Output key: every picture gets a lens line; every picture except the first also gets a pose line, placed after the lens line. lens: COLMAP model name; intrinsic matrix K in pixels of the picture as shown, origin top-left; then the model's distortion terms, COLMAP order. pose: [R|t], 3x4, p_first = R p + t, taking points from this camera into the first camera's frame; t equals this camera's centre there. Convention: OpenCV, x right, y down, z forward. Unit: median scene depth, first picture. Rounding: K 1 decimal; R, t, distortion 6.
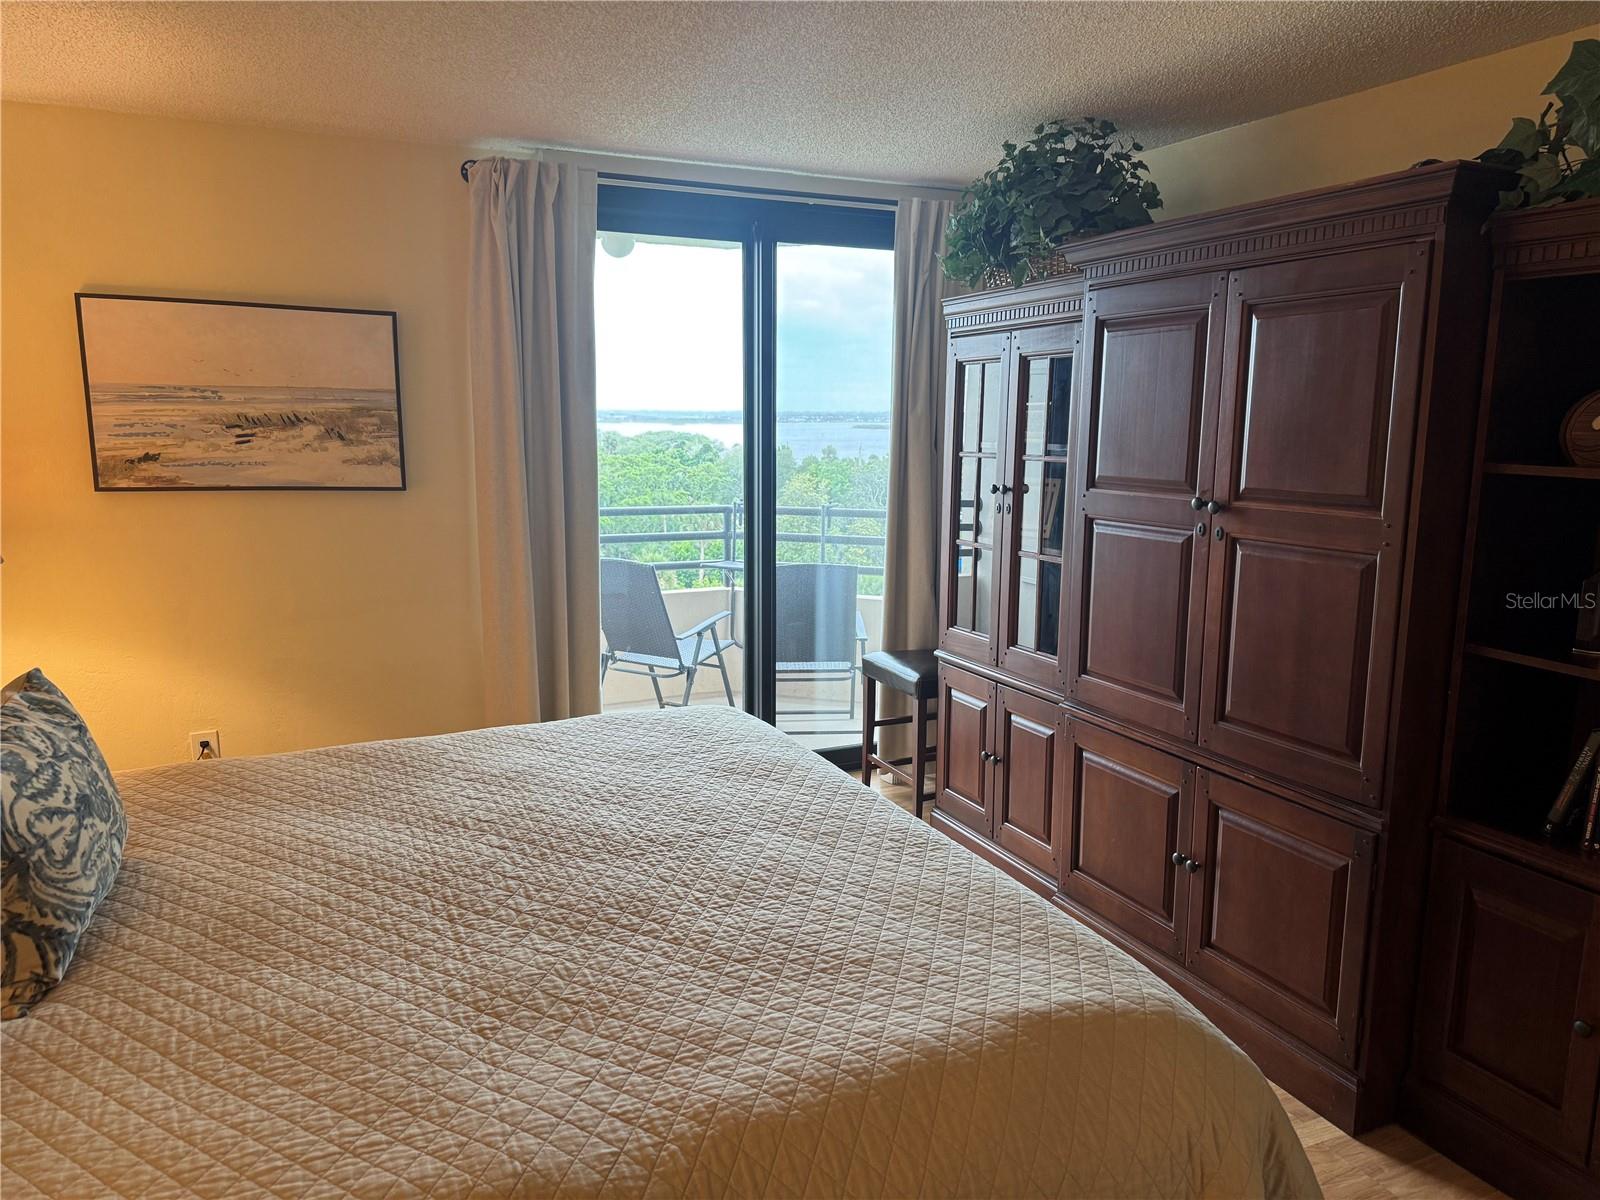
lens RADIAL K [[1106.2, 0, 804.5], [0, 1106.2, 604.1], [0, 0, 1]] dist [0.081549, -0.097178]
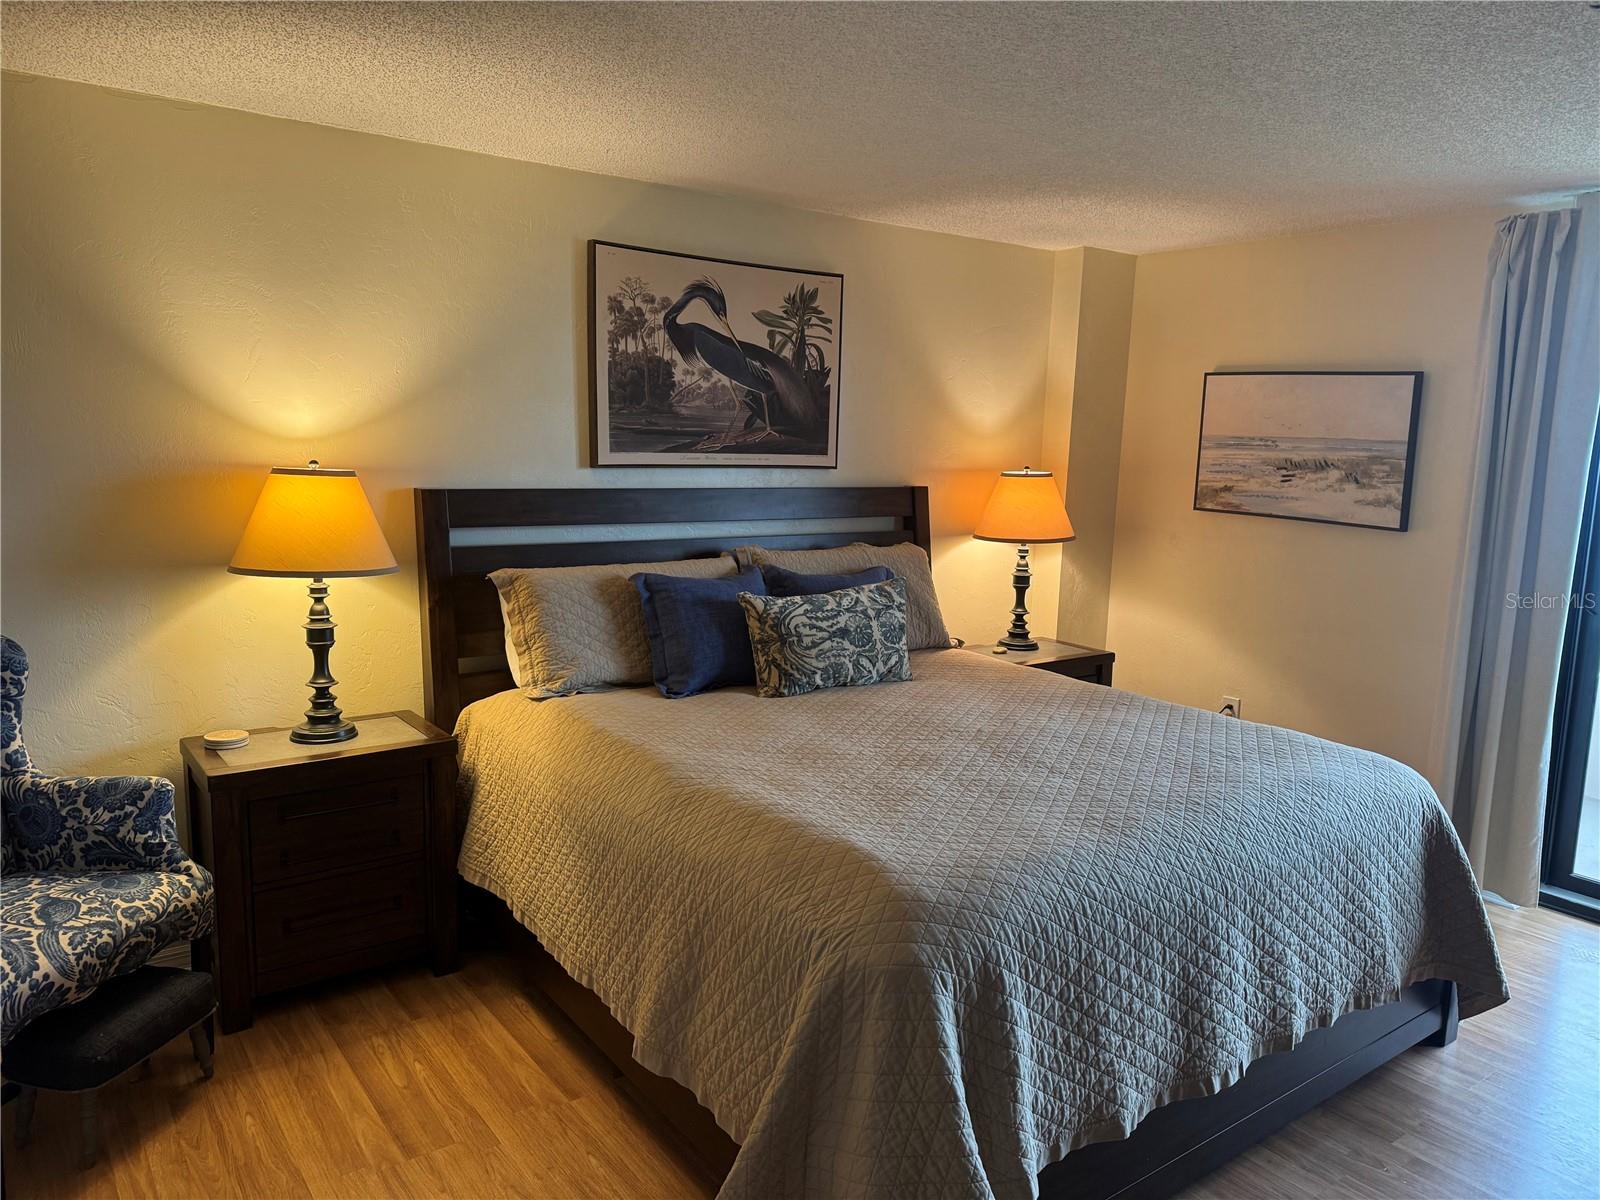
lens RADIAL K [[1106.2, 0, 804.5], [0, 1106.2, 604.1], [0, 0, 1]] dist [0.081549, -0.097178]
pose [[0.203490, 0.155874, -0.966589, 0.634163], [-0.196395, 0.973678, 0.115672, -0.047773], [0.959177, 0.166295, 0.228747, 0.208461]]
